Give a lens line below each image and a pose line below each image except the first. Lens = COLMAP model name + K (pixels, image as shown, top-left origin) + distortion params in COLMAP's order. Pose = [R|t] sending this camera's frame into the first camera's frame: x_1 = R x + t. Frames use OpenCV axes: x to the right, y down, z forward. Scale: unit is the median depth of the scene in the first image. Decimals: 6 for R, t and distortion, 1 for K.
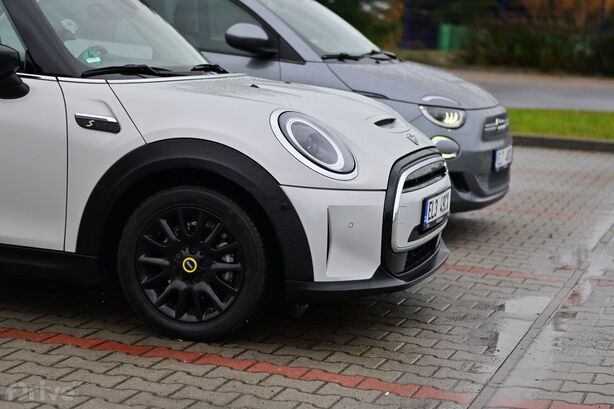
lens RADIAL K [[1321.8, 0, 307.0], [0, 1321.8, 204.5], [0, 0, 1]] dist [0.065358, 0.055525]
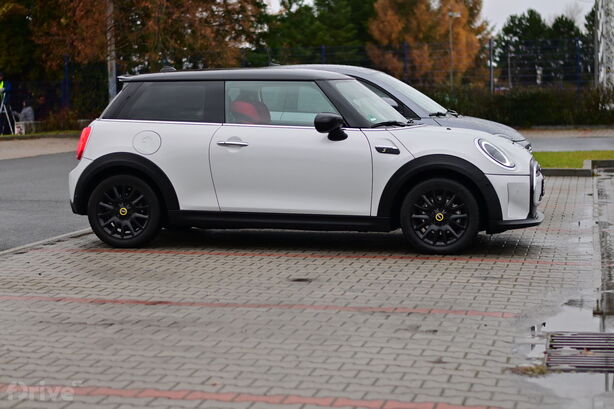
lens RADIAL K [[1321.8, 0, 307.0], [0, 1321.8, 204.5], [0, 0, 1]] dist [0.065358, 0.055525]
pose [[0.988337, -0.059300, 0.140261, -0.566915], [0.067290, 0.996329, -0.052921, 0.119162], [-0.136608, 0.061742, 0.988699, -0.961834]]
